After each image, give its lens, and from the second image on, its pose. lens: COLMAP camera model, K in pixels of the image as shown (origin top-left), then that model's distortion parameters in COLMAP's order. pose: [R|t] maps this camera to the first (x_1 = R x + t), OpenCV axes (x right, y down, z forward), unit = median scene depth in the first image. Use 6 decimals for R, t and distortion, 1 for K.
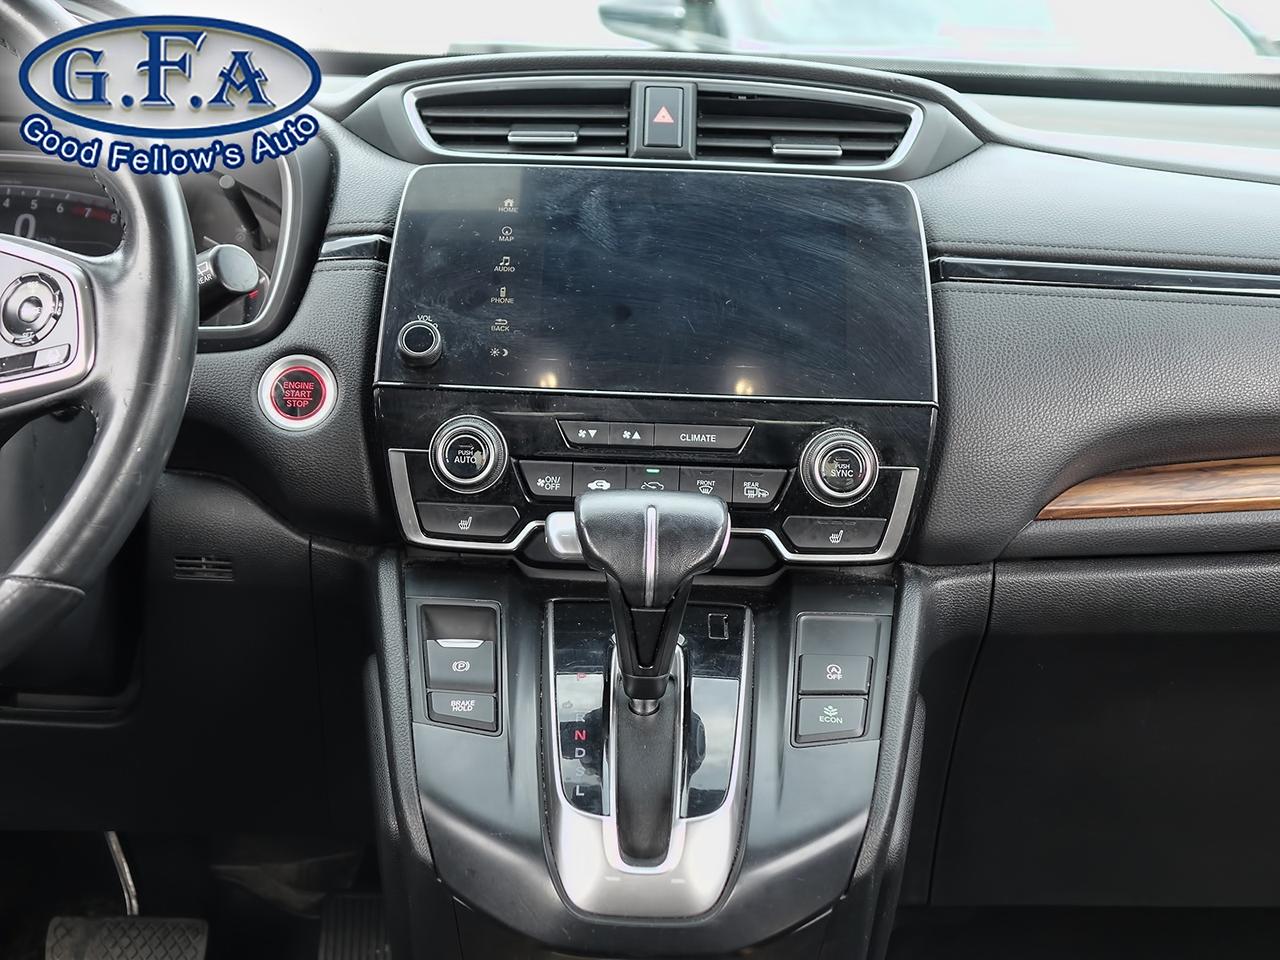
lens RADIAL K [[2187.2, 0, 635.7], [0, 2187.2, 468.8], [0, 0, 1]] dist [-0.014626, 0.000000]
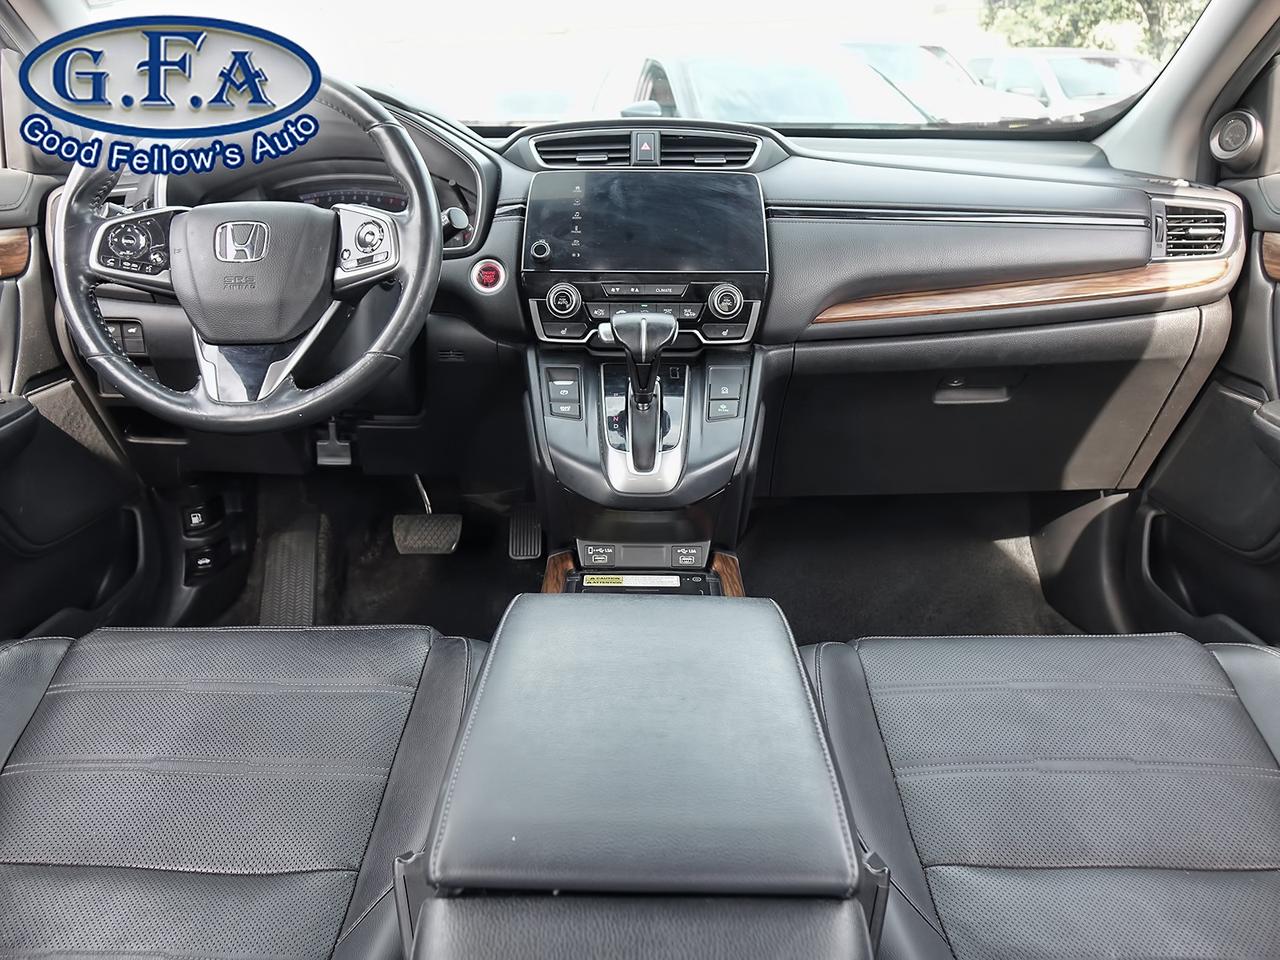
lens RADIAL K [[989.7, 0, 638.8], [0, 989.7, 477.9], [0, 0, 1]] dist [0.004036, -0.016624]
pose [[0.999560, -0.027222, -0.011809, 0.008960], [0.028620, 0.989518, 0.141544, 0.031657], [0.007833, -0.141820, 0.989861, -0.051375]]
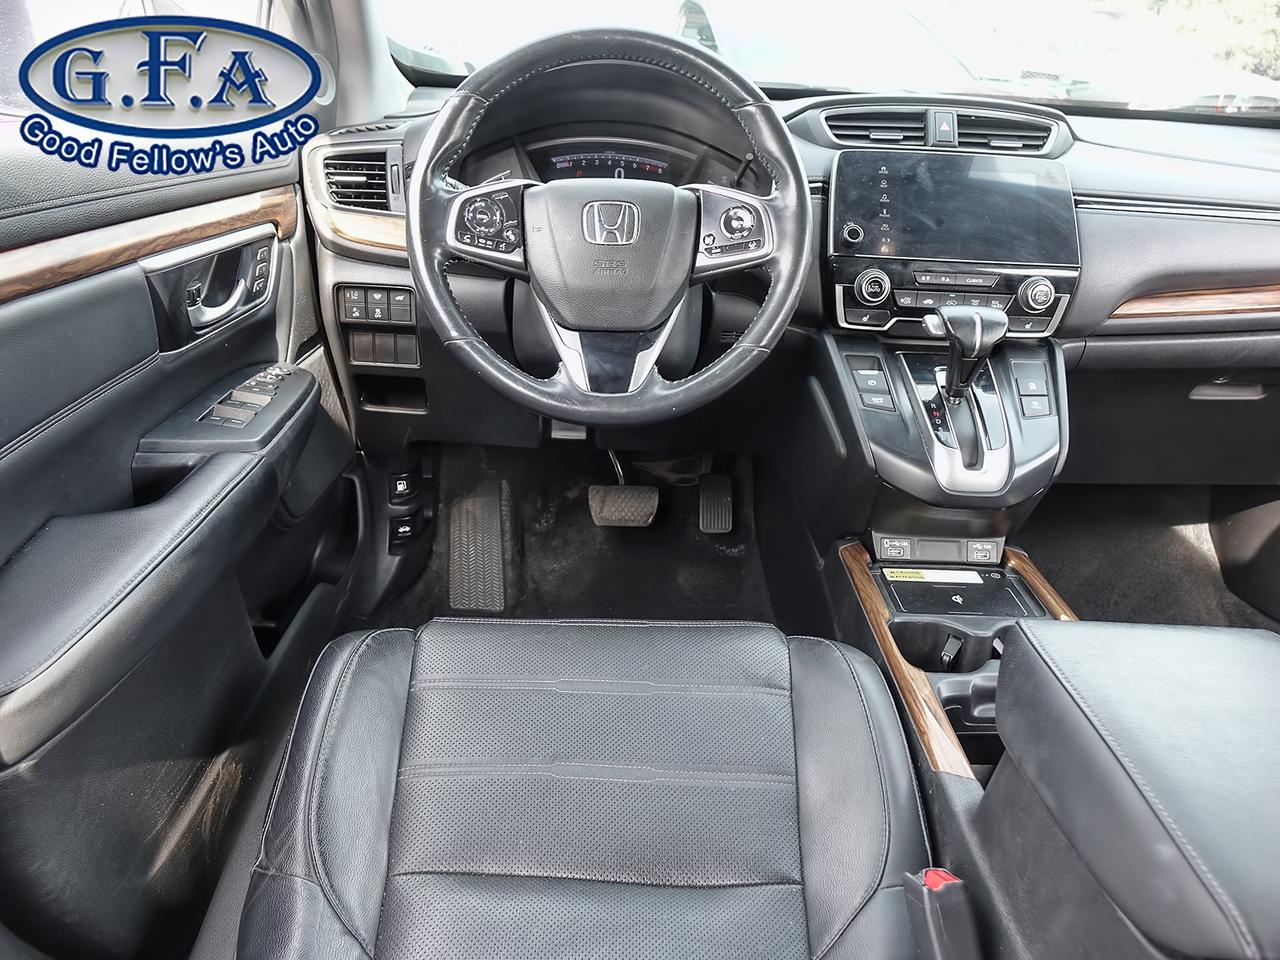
lens RADIAL K [[989.7, 0, 634.7], [0, 989.7, 479.3], [0, 0, 1]] dist [0.004036, -0.016624]
pose [[0.999579, 0.002805, 0.028889, -0.335782], [-0.008657, 0.978826, 0.204509, -0.018629], [-0.027704, -0.204673, 0.978438, -0.019677]]
